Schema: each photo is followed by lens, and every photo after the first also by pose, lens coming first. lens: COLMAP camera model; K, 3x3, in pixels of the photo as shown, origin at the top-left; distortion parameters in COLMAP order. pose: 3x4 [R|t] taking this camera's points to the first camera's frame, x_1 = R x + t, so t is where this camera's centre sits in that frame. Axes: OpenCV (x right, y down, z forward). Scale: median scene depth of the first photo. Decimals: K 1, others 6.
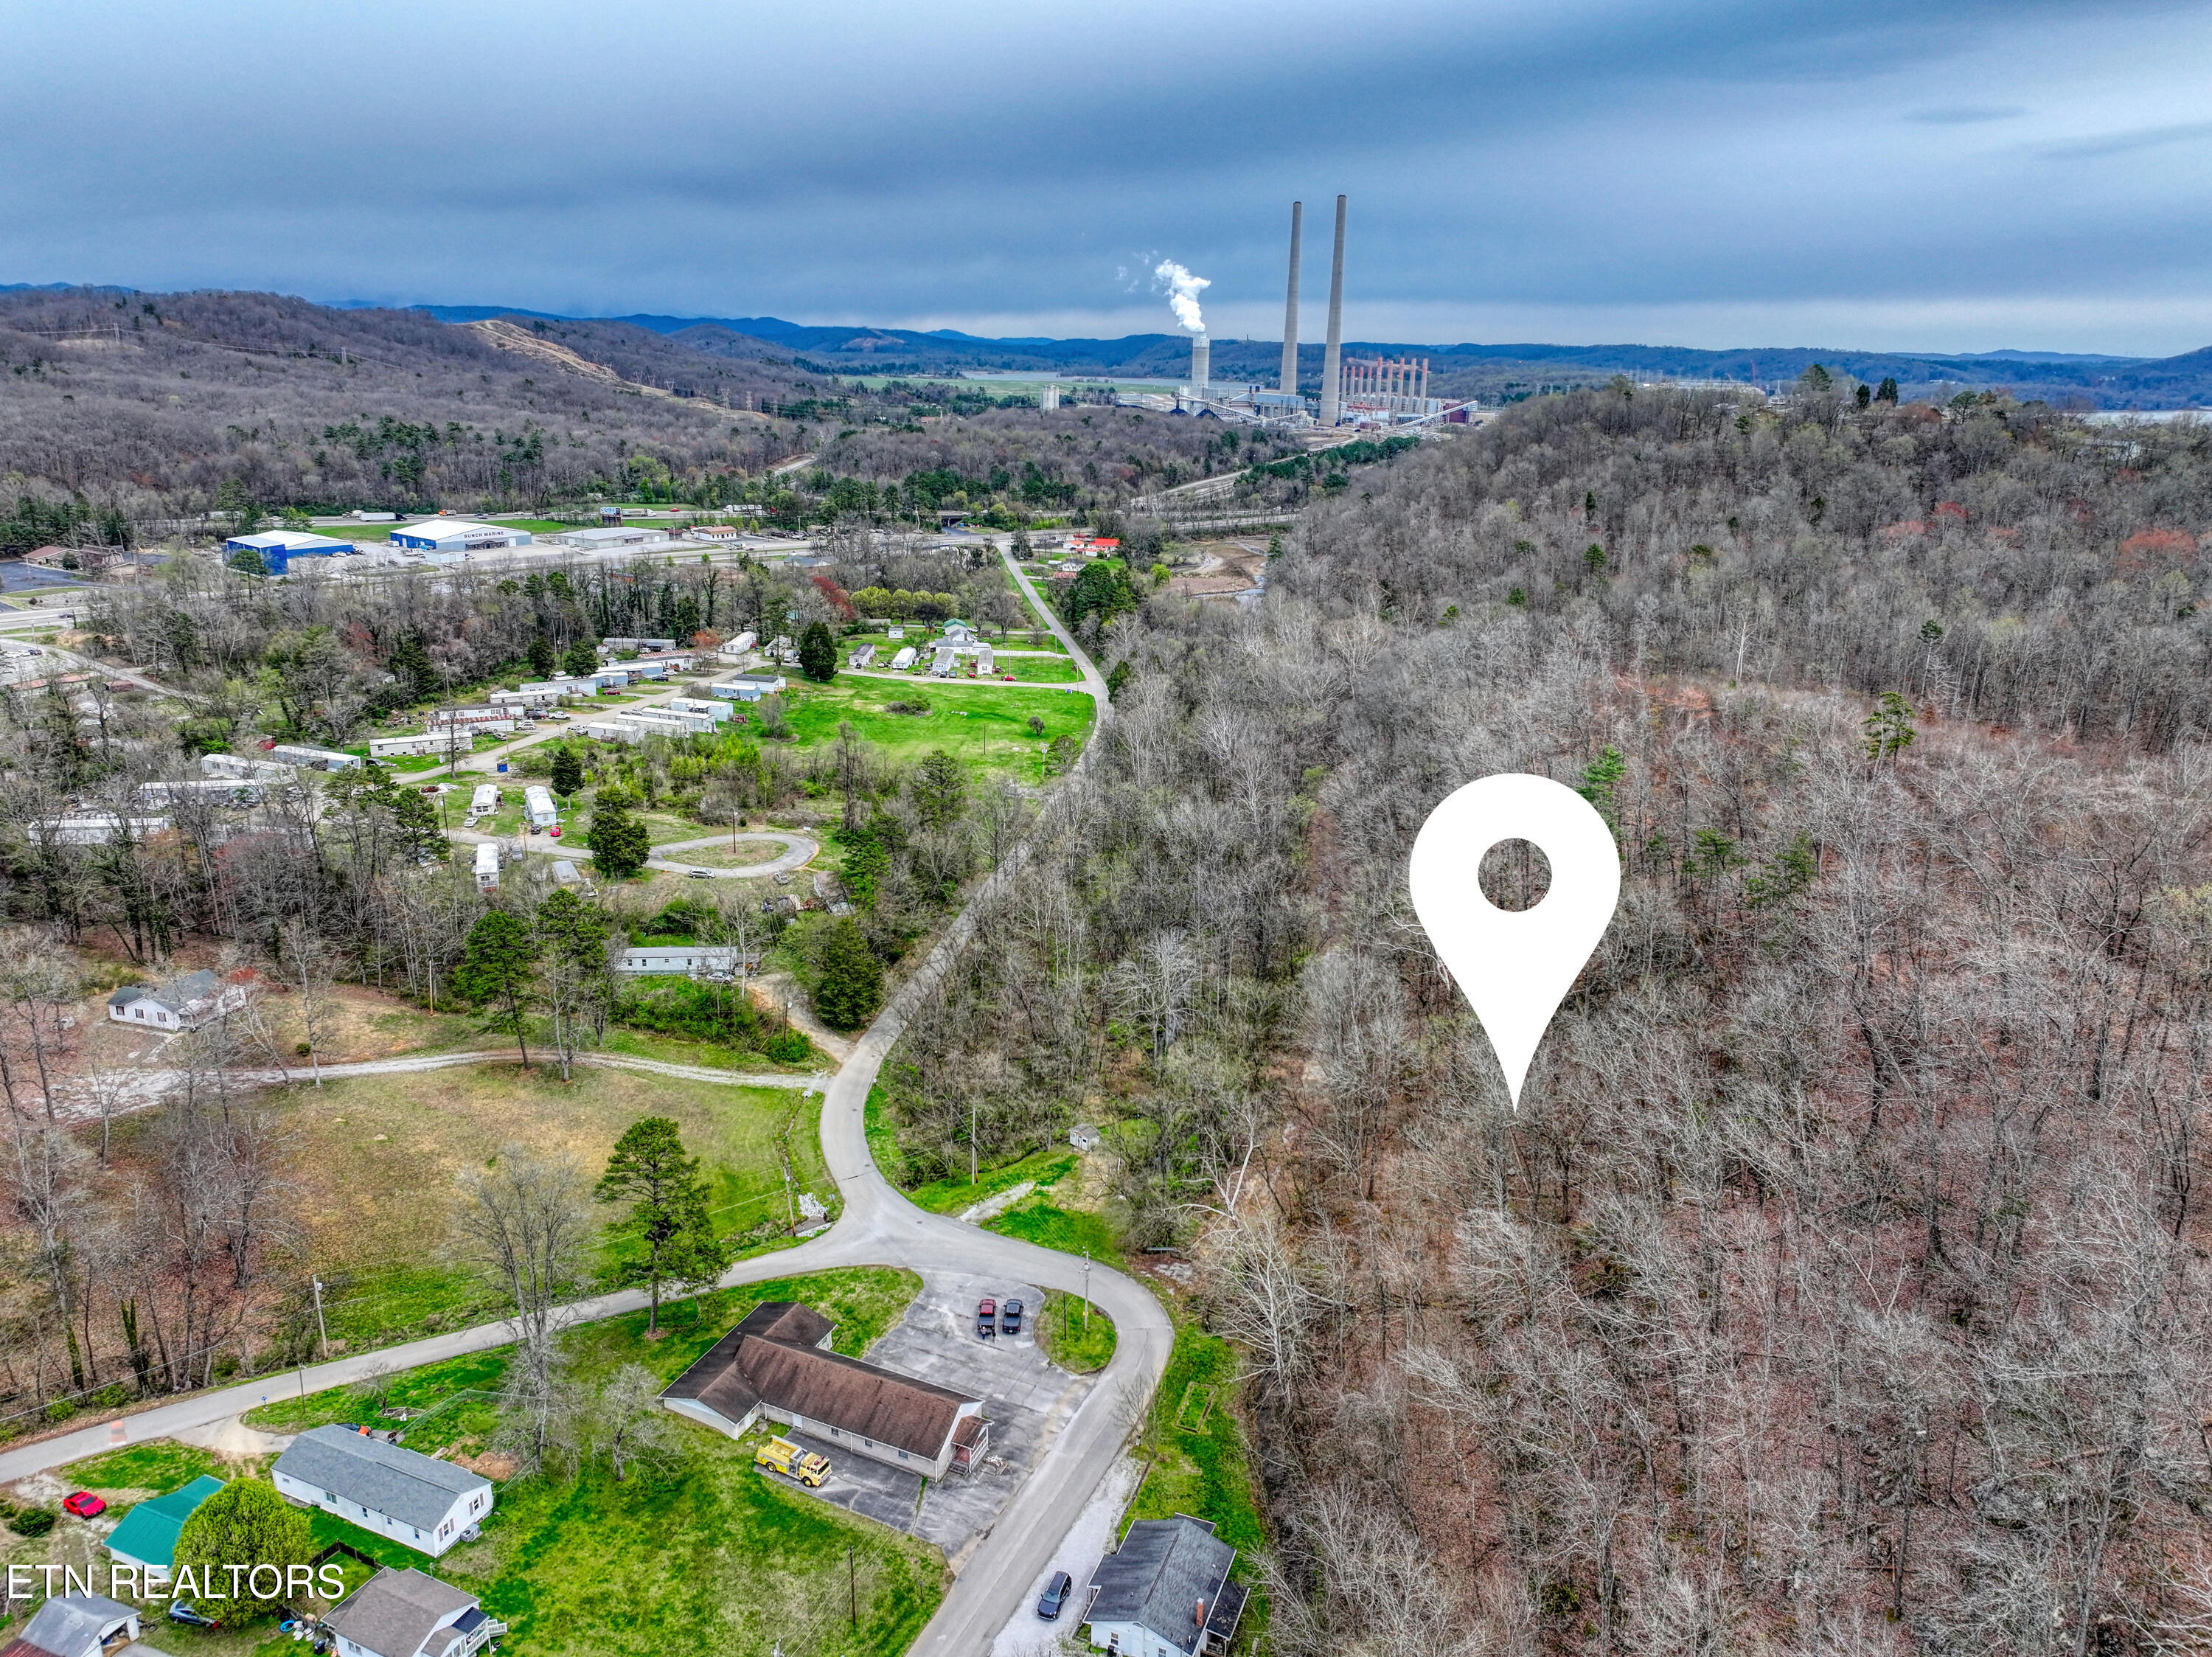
lens RADIAL K [[1544.5, 0, 1116.4], [0, 1544.5, 822.9], [0, 0, 1]] dist [0.008890, 0.005319]
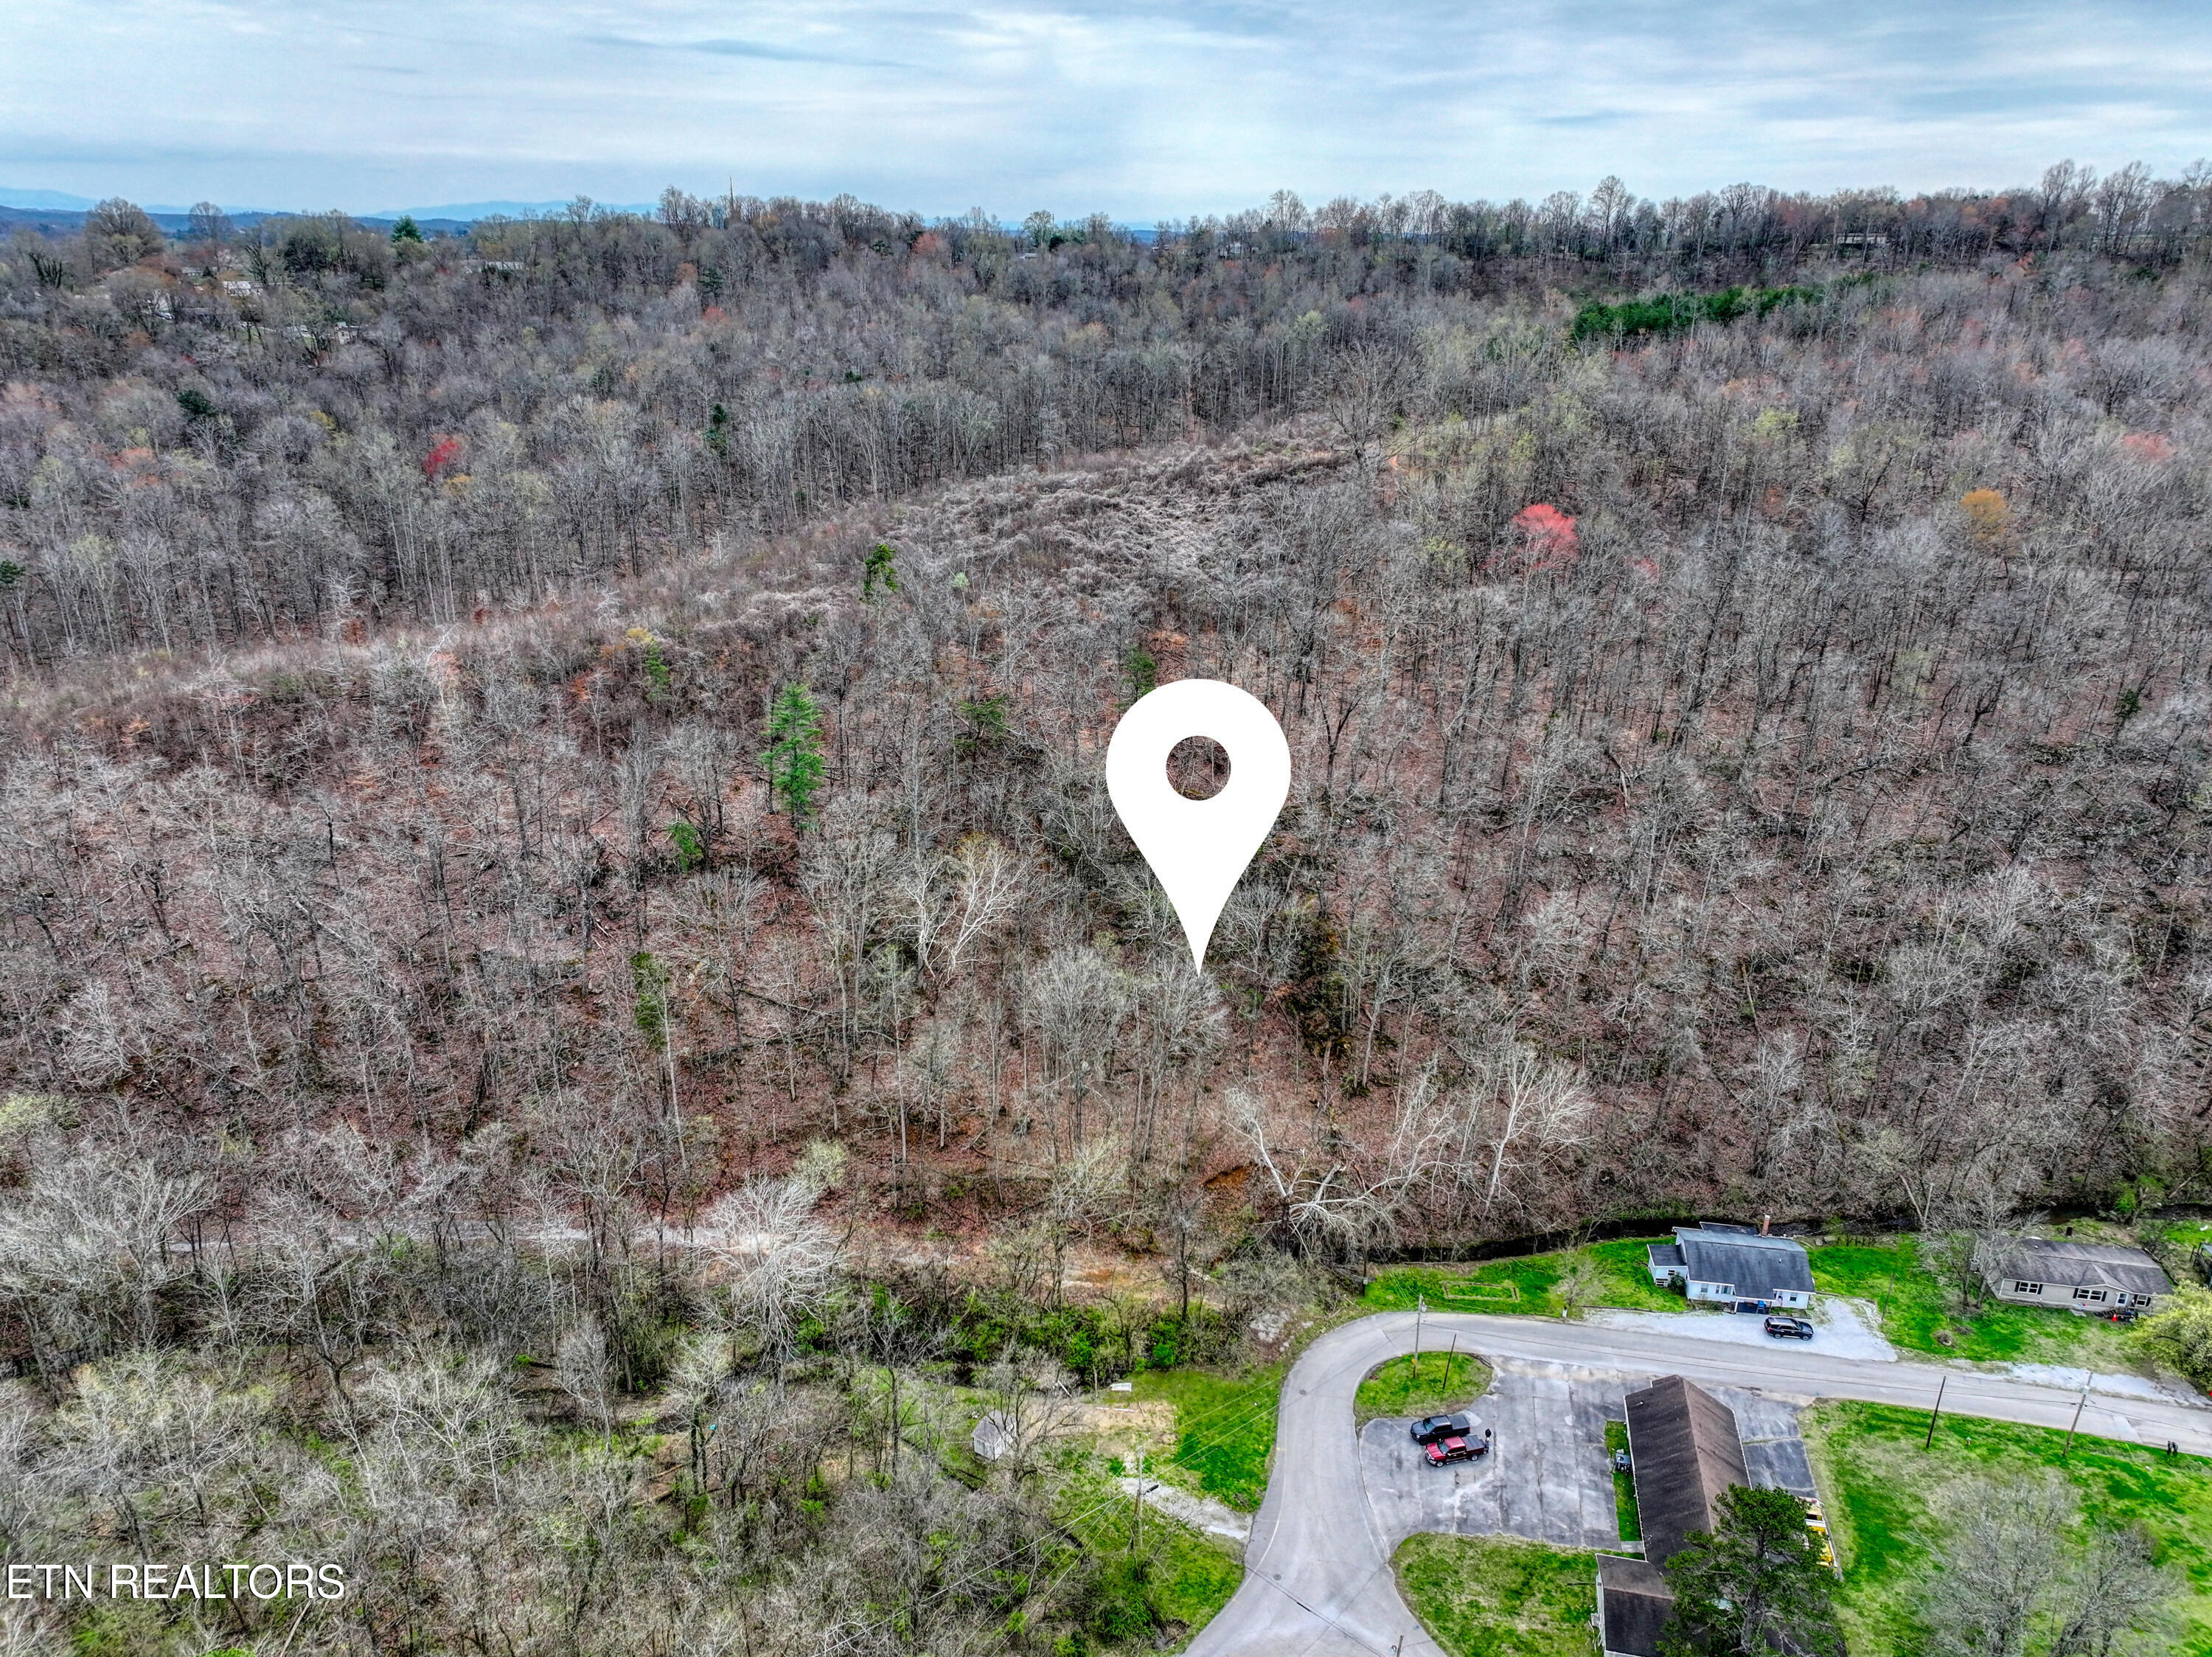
lens RADIAL K [[1544.5, 0, 1116.4], [0, 1544.5, 822.9], [0, 0, 1]] dist [0.008890, 0.005319]
pose [[-0.204649, -0.363642, 0.908781, -0.682316], [0.276001, 0.869321, 0.410005, -0.362835], [-0.939118, 0.334731, -0.077540, 1.134332]]
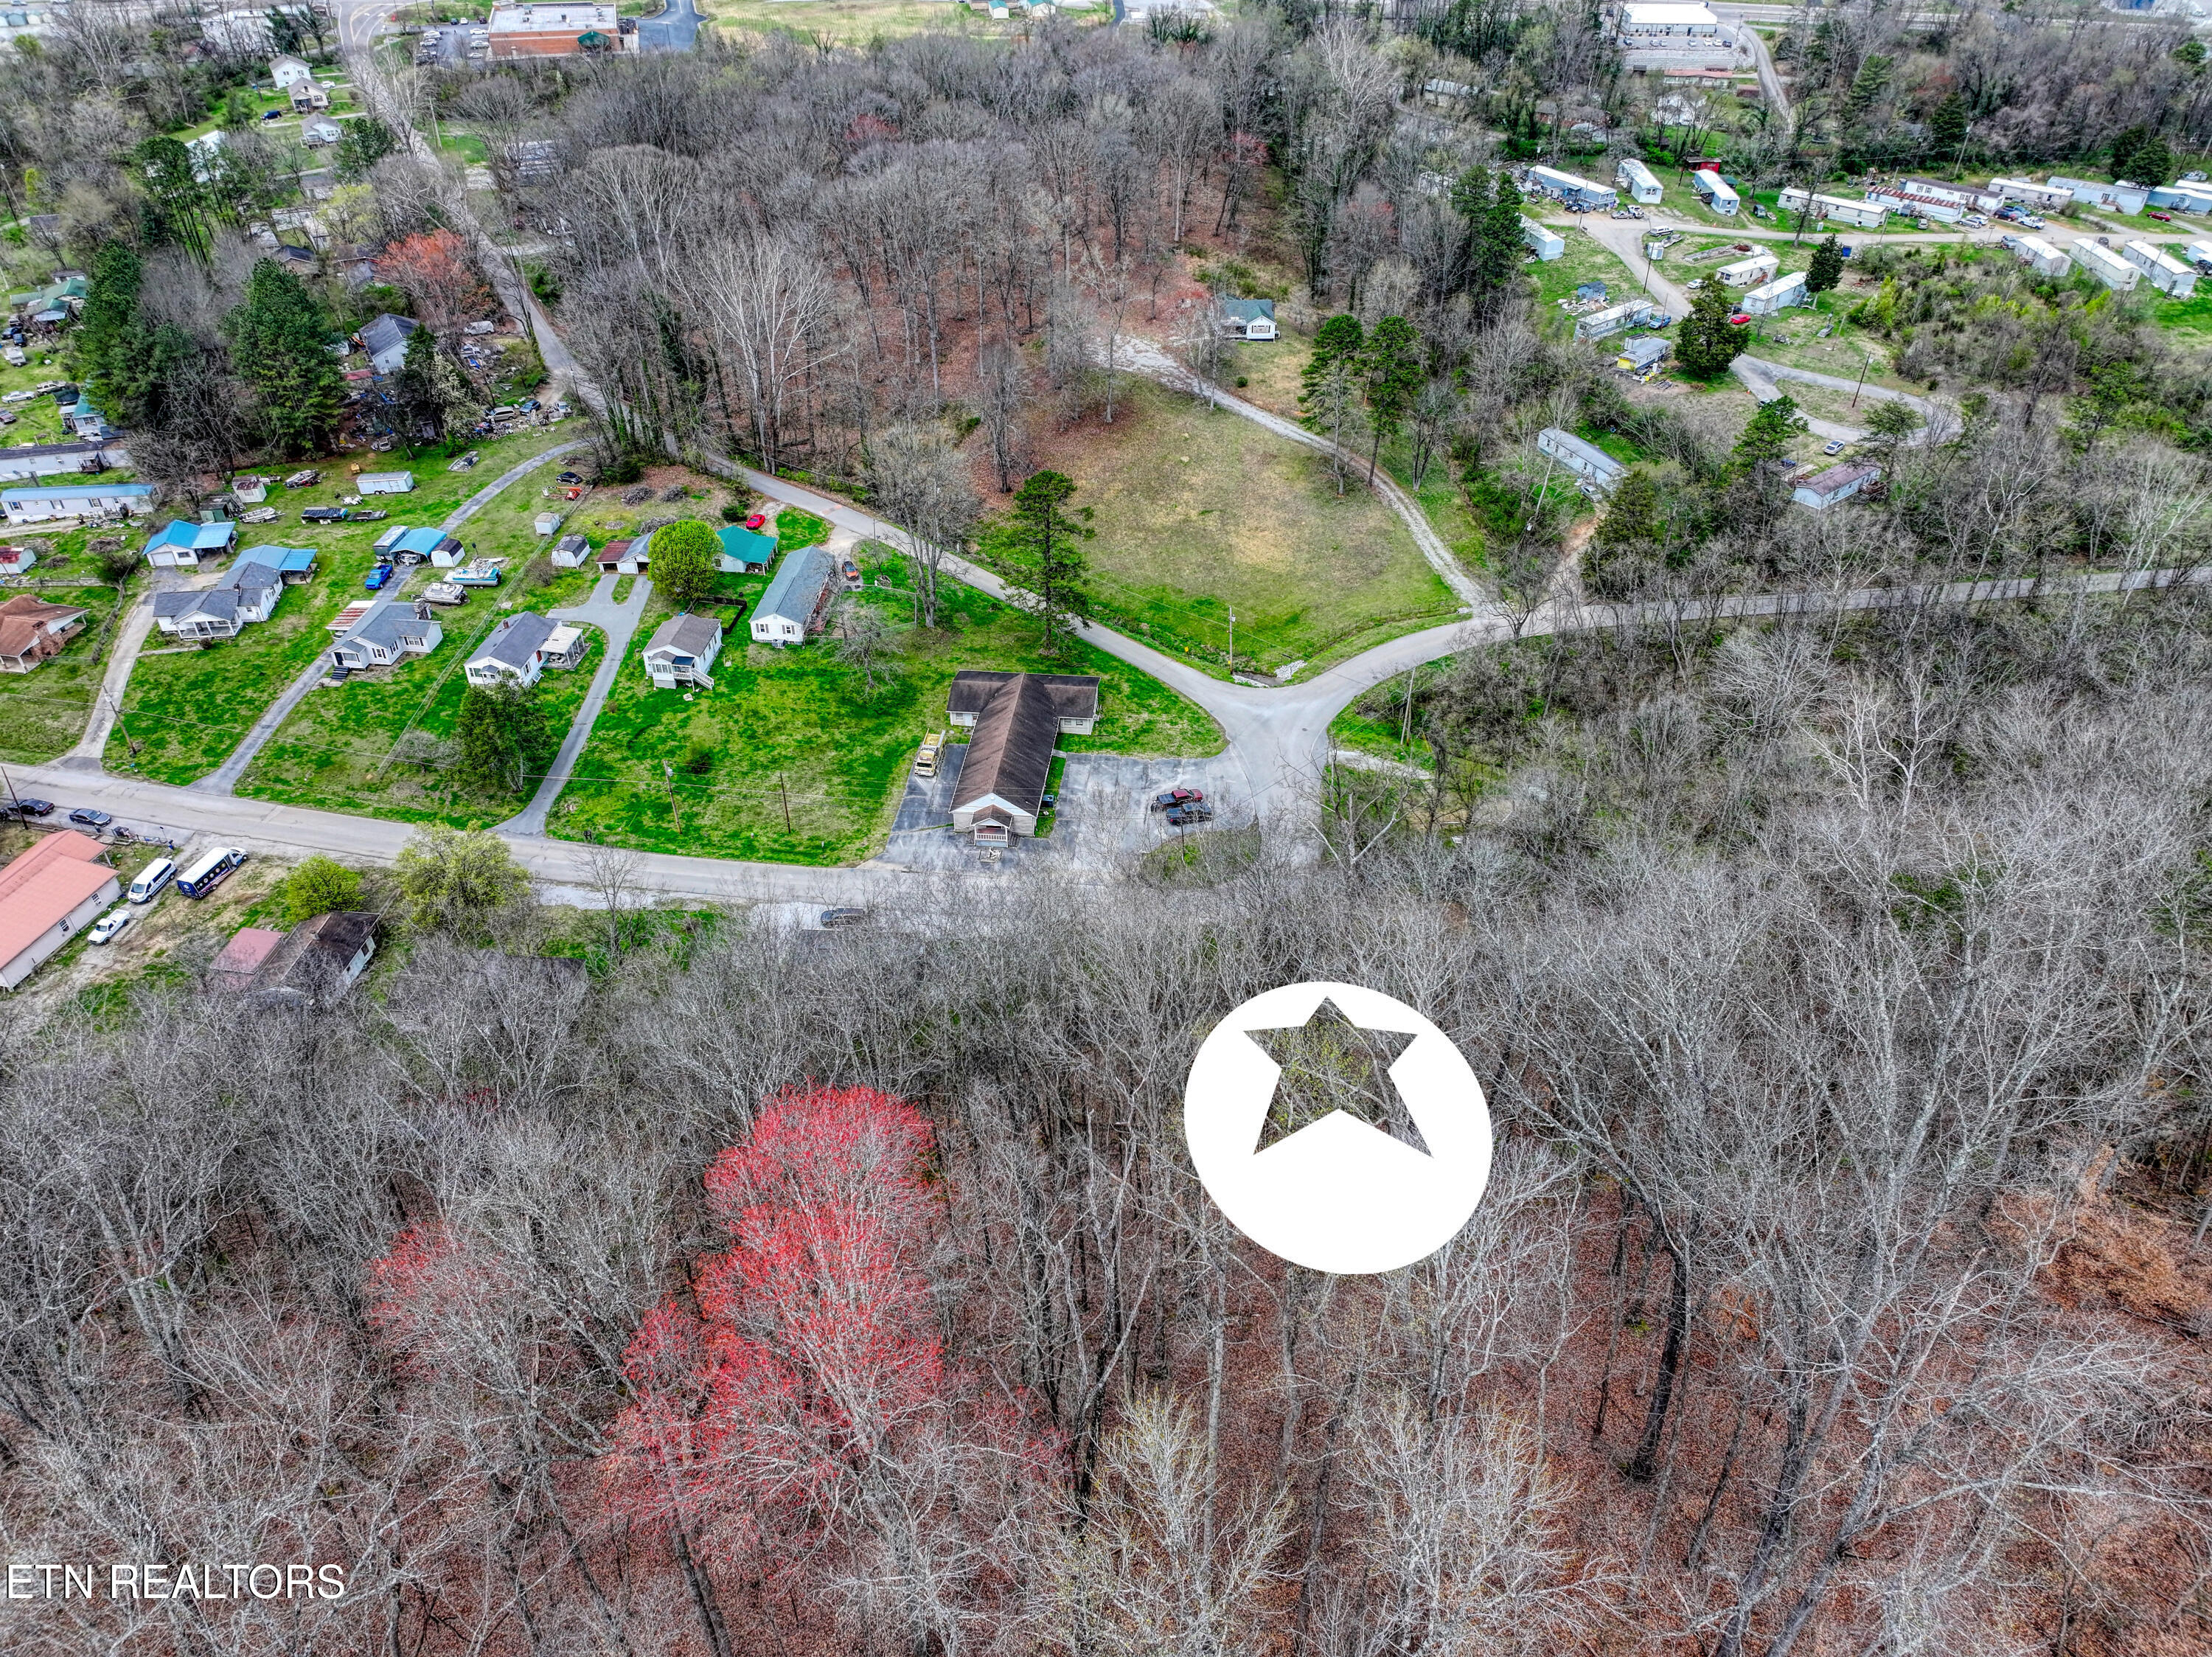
lens RADIAL K [[1544.5, 0, 1116.4], [0, 1544.5, 822.9], [0, 0, 1]] dist [0.008890, 0.005319]
pose [[0.314242, 0.553751, -0.771110, 0.709221], [-0.281158, 0.830103, 0.481538, -0.151267], [0.906753, 0.065484, 0.416545, 0.542937]]
